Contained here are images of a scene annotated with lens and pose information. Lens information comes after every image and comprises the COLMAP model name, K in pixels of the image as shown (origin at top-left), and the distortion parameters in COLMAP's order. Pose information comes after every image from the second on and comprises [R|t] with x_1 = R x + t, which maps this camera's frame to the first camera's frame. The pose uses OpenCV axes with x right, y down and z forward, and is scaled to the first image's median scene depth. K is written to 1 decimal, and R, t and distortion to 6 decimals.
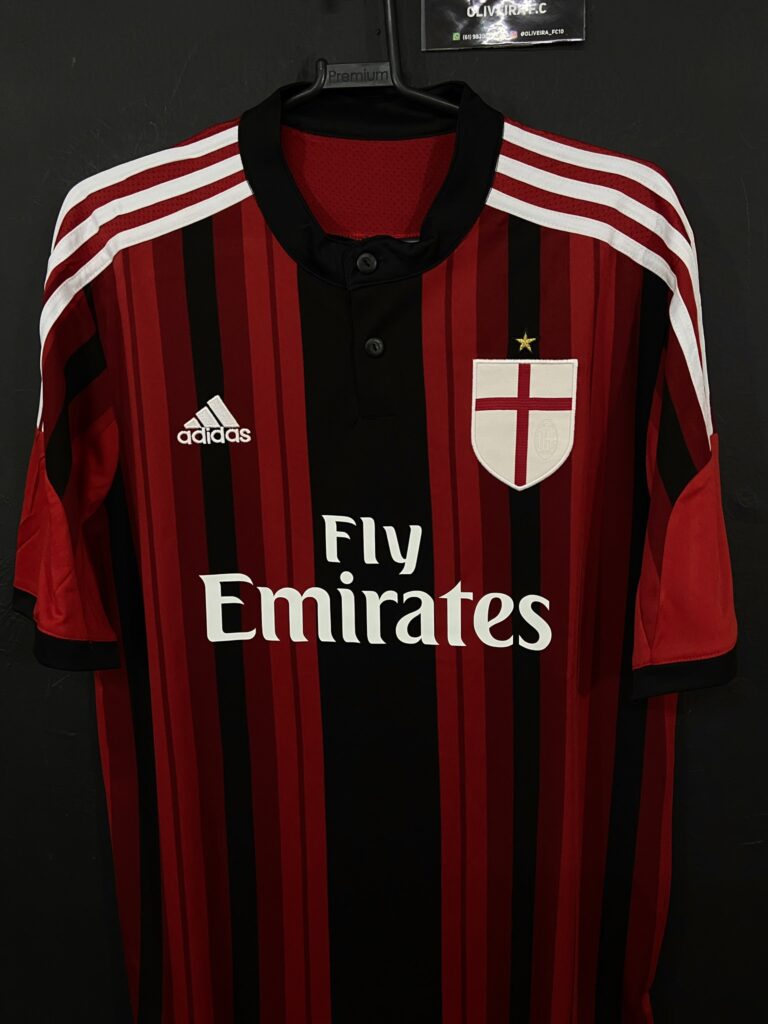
lens RADIAL K [[779.5, 0, 384.0], [0, 779.5, 512.0], [0, 0, 1]] dist [0.114643, -0.124224]
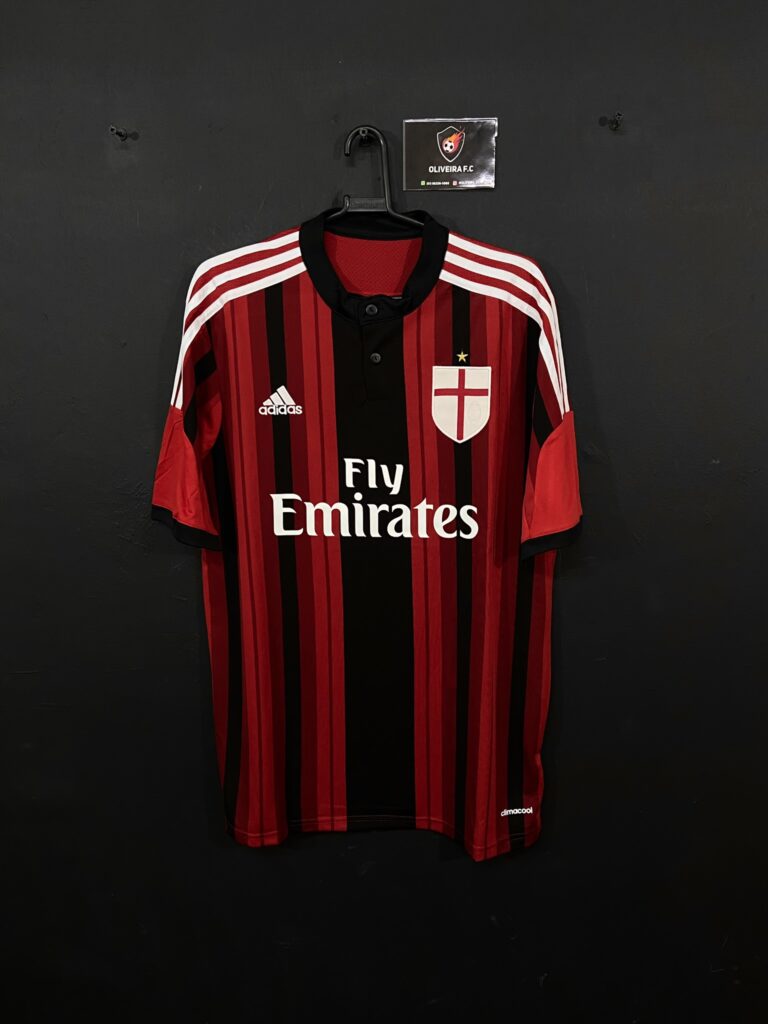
lens RADIAL K [[794.4, 0, 399.1], [0, 794.4, 531.4], [0, 0, 1]] dist [0.099163, -0.003467]
pose [[0.999636, 0.005300, 0.026452, -0.005226], [-0.005328, 0.999985, 0.000988, 0.167838], [-0.026447, -0.001128, 0.999650, -0.755685]]
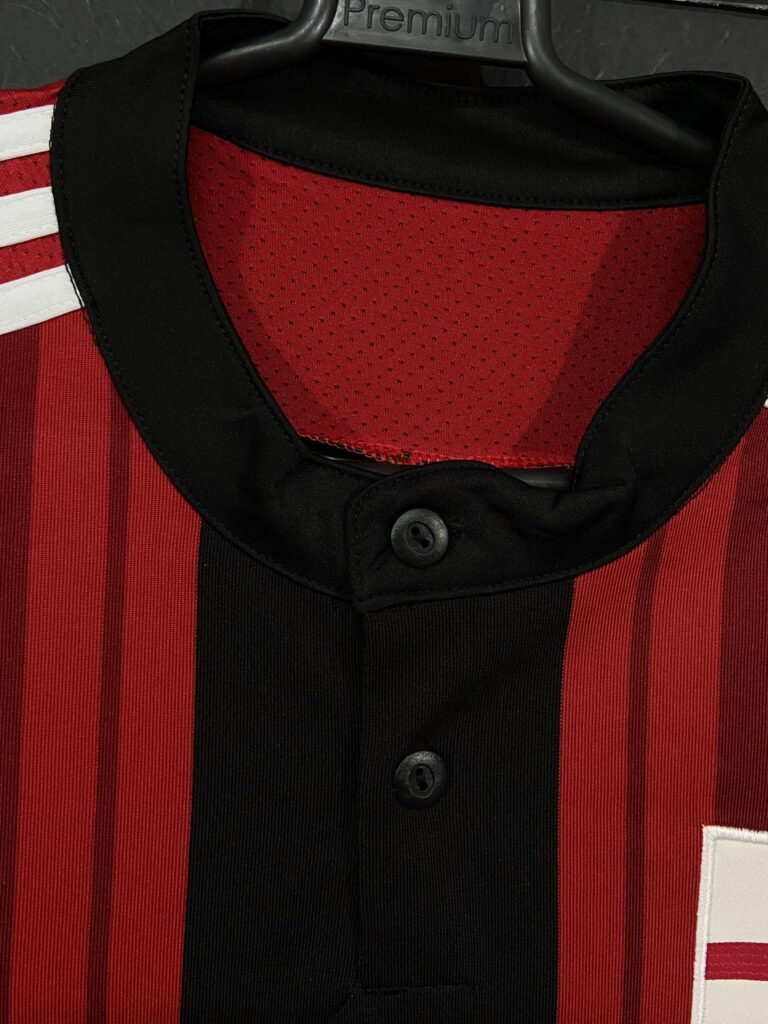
lens RADIAL K [[1015.1, 0, 384.0], [0, 1015.1, 512.0], [0, 0, 1]] dist [0.075682, -0.000690]
pose [[0.980982, 0.069395, 0.181267, -0.111437], [-0.039264, 0.985543, -0.164813, -0.247568], [-0.190084, 0.154561, 0.969525, 0.568728]]
